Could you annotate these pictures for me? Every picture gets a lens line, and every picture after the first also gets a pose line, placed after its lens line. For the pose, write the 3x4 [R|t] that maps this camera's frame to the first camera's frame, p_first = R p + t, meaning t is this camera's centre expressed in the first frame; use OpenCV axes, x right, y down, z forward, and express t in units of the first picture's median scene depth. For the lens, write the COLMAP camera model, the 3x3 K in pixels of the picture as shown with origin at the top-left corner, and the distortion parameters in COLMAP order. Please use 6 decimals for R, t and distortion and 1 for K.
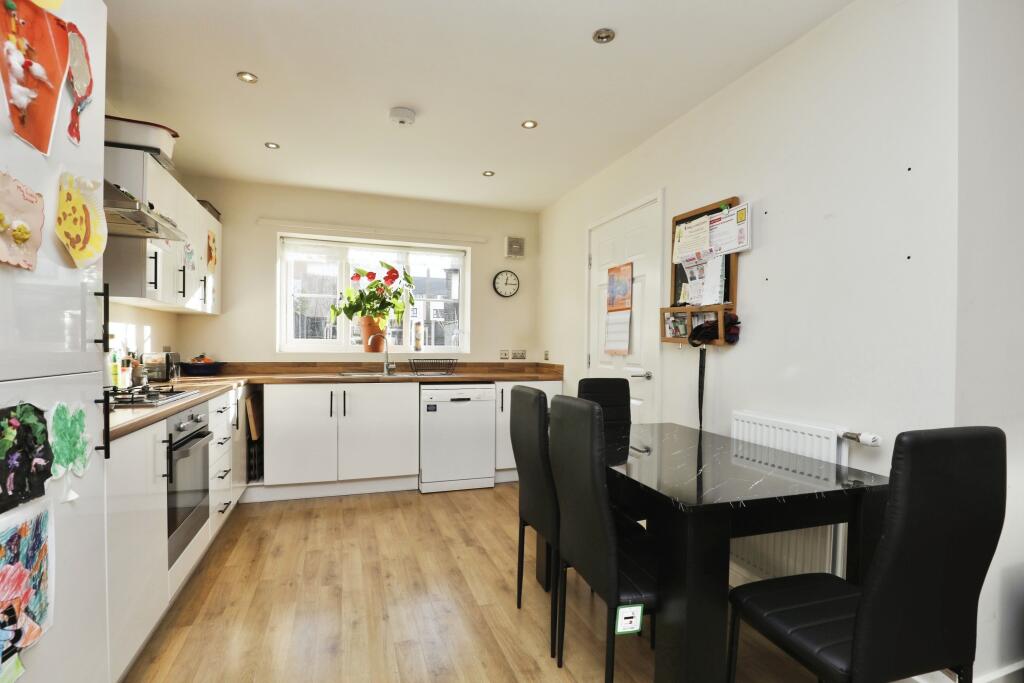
lens RADIAL K [[431.7, 0, 462.3], [0, 431.7, 352.8], [0, 0, 1]] dist [-0.031700, 0.005449]
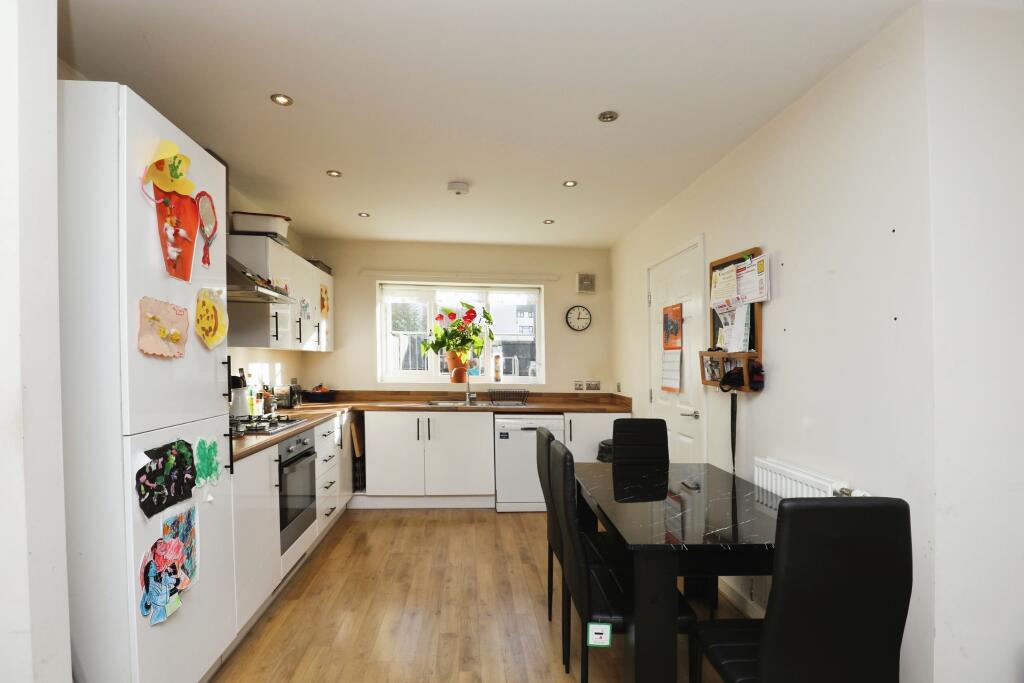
lens RADIAL K [[431.7, 0, 472.8], [0, 431.7, 374.6], [0, 0, 1]] dist [-0.031700, 0.005449]
pose [[0.968055, 0.000570, -0.250736, 0.179928], [0.002640, 0.999919, 0.012468, -0.058333], [0.250723, -0.012731, 0.967975, -0.116807]]
